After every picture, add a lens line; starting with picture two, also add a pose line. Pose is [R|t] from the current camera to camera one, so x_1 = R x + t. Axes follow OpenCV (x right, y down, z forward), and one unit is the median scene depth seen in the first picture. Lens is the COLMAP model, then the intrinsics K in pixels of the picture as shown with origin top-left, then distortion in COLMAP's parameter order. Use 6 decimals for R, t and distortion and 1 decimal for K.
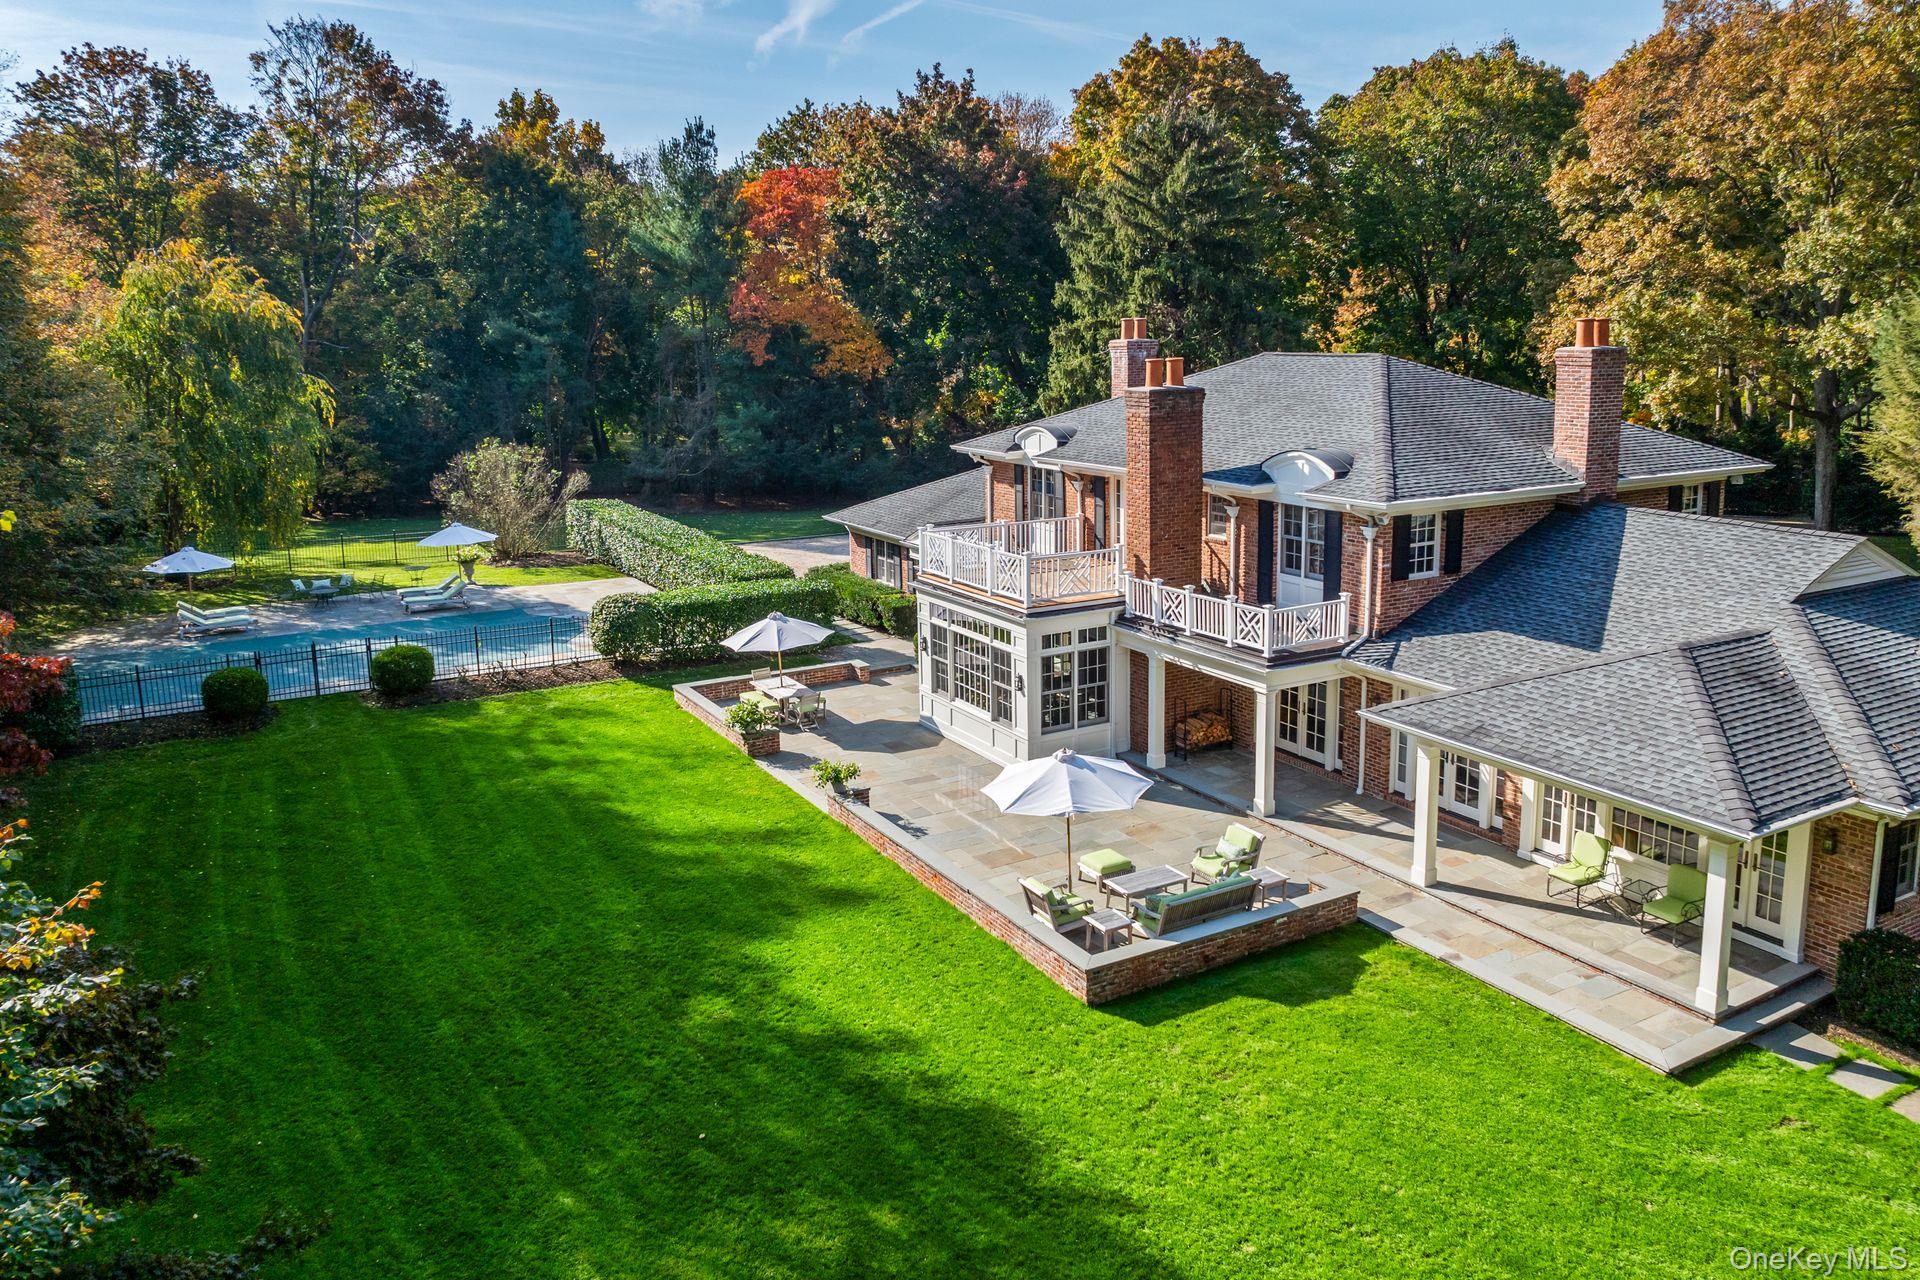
lens RADIAL K [[1353.4, 0, 960.3], [0, 1353.4, 549.6], [0, 0, 1]] dist [-0.015566, -0.001575]
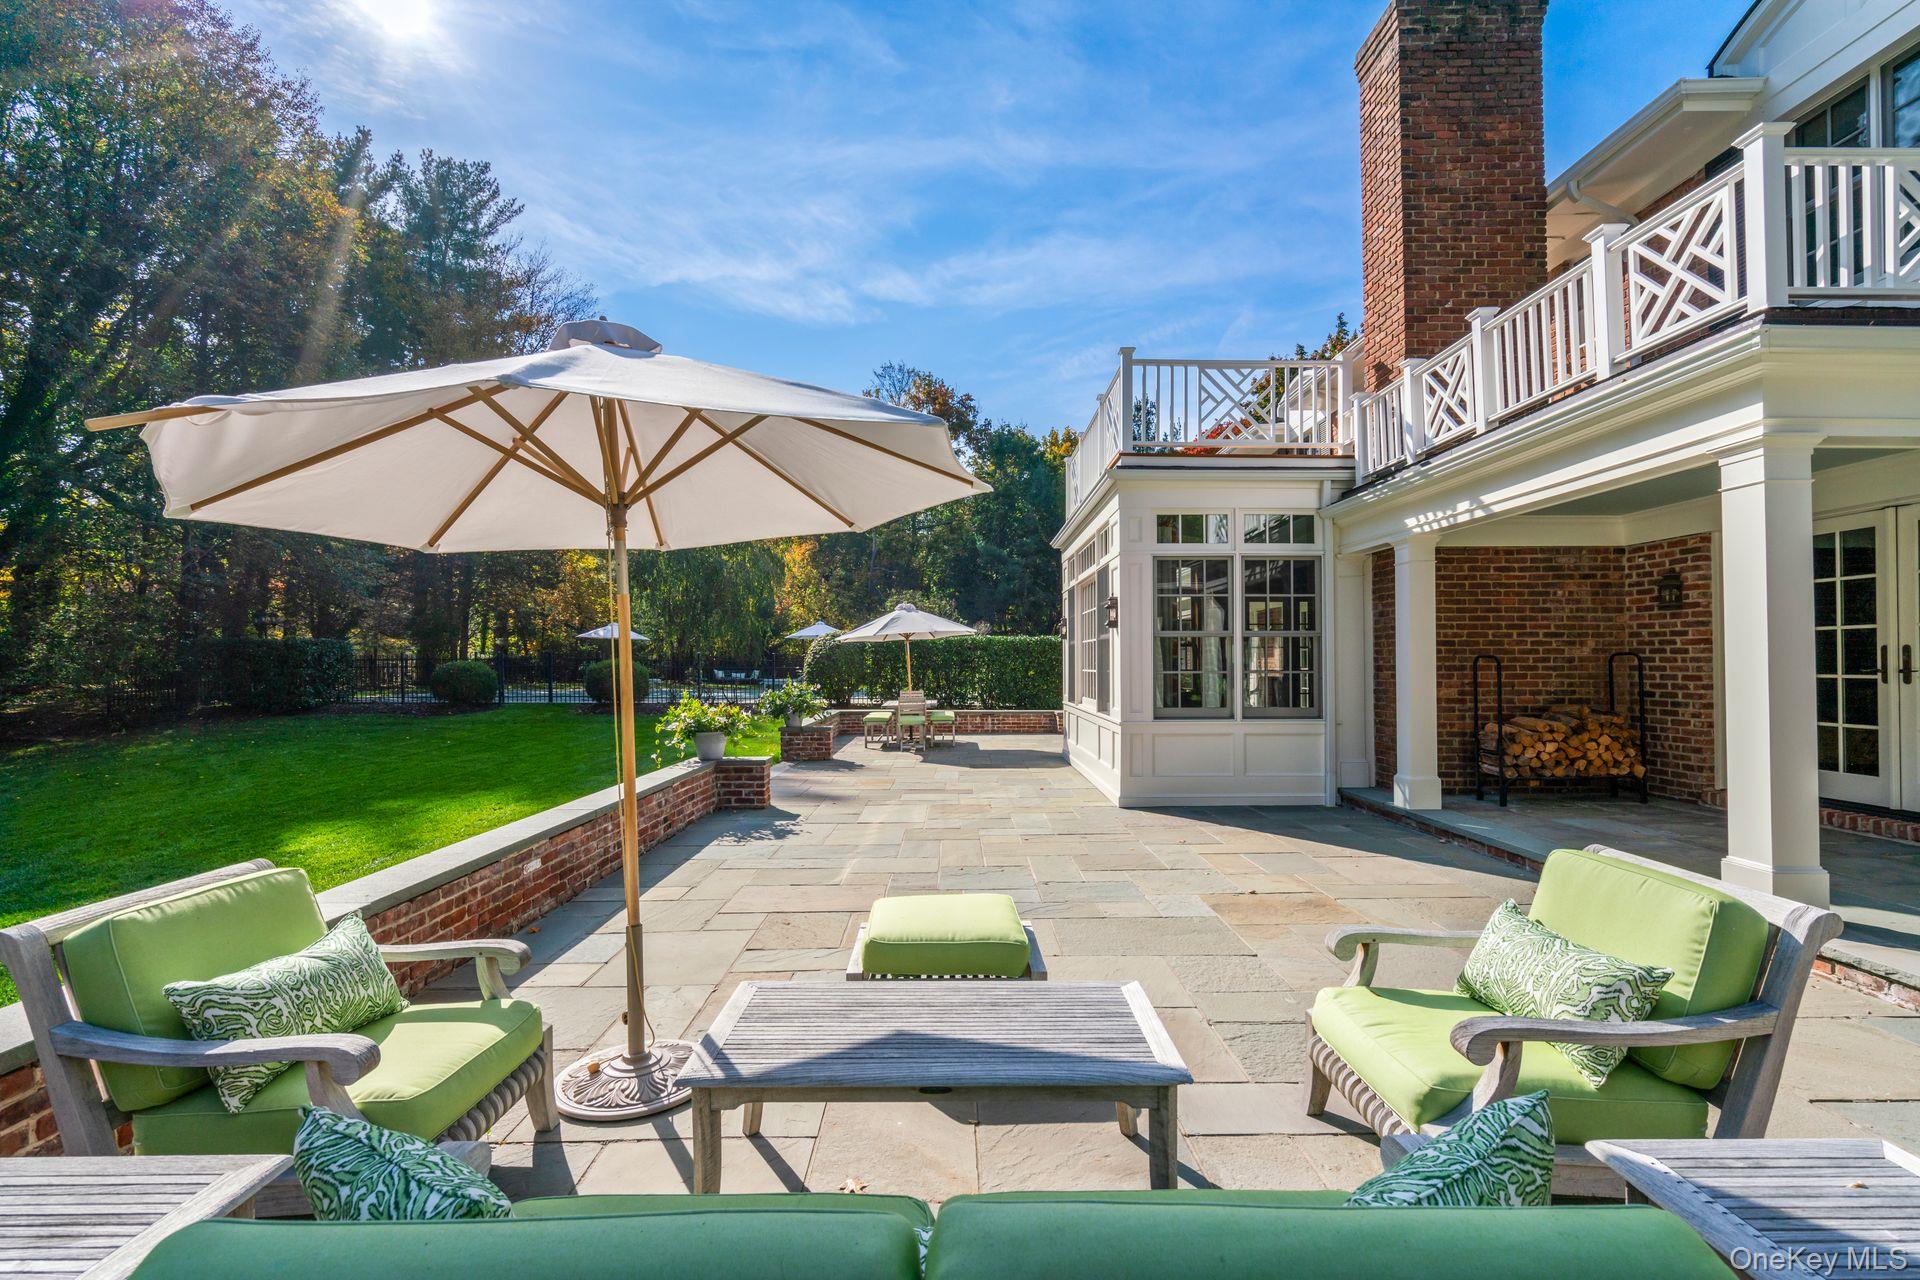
lens RADIAL K [[853.8, 0, 967.8], [0, 853.8, 643.5], [0, 0, 1]] dist [-0.000244, 0.001450]
pose [[0.876376, 0.003531, -0.481614, 0.146748], [-0.088813, 0.984009, -0.154395, 0.160459], [0.473368, 0.178082, 0.862676, 0.679598]]
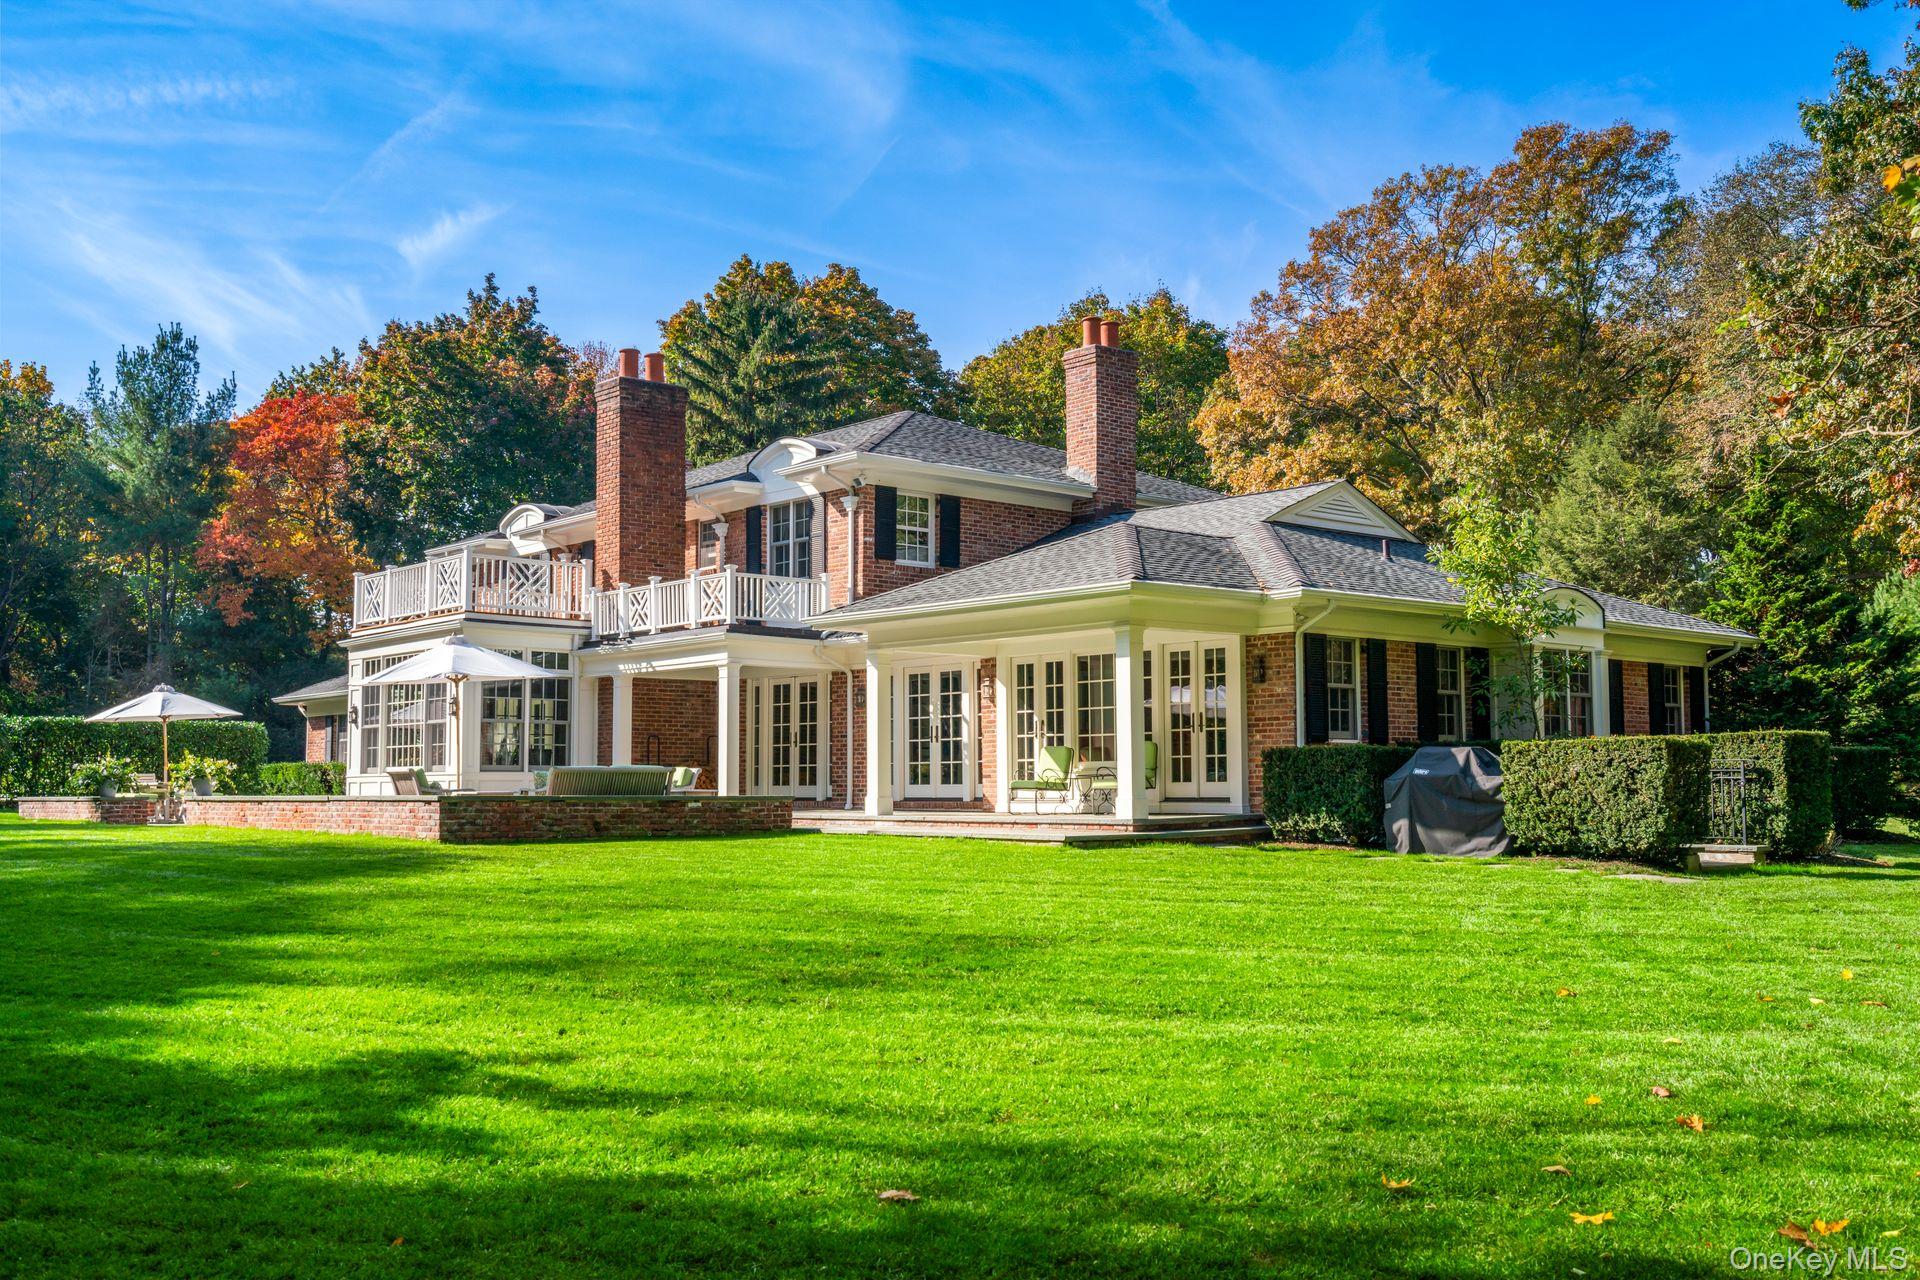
lens RADIAL K [[1810.2, 0, 956.4], [0, 1810.2, 666.0], [0, 0, 1]] dist [-0.005364, 0.005560]
pose [[0.979148, 0.028753, 0.201102, 0.117994], [0.018171, 0.973568, -0.227675, 0.323079], [-0.202333, 0.226582, 0.952744, -0.116961]]
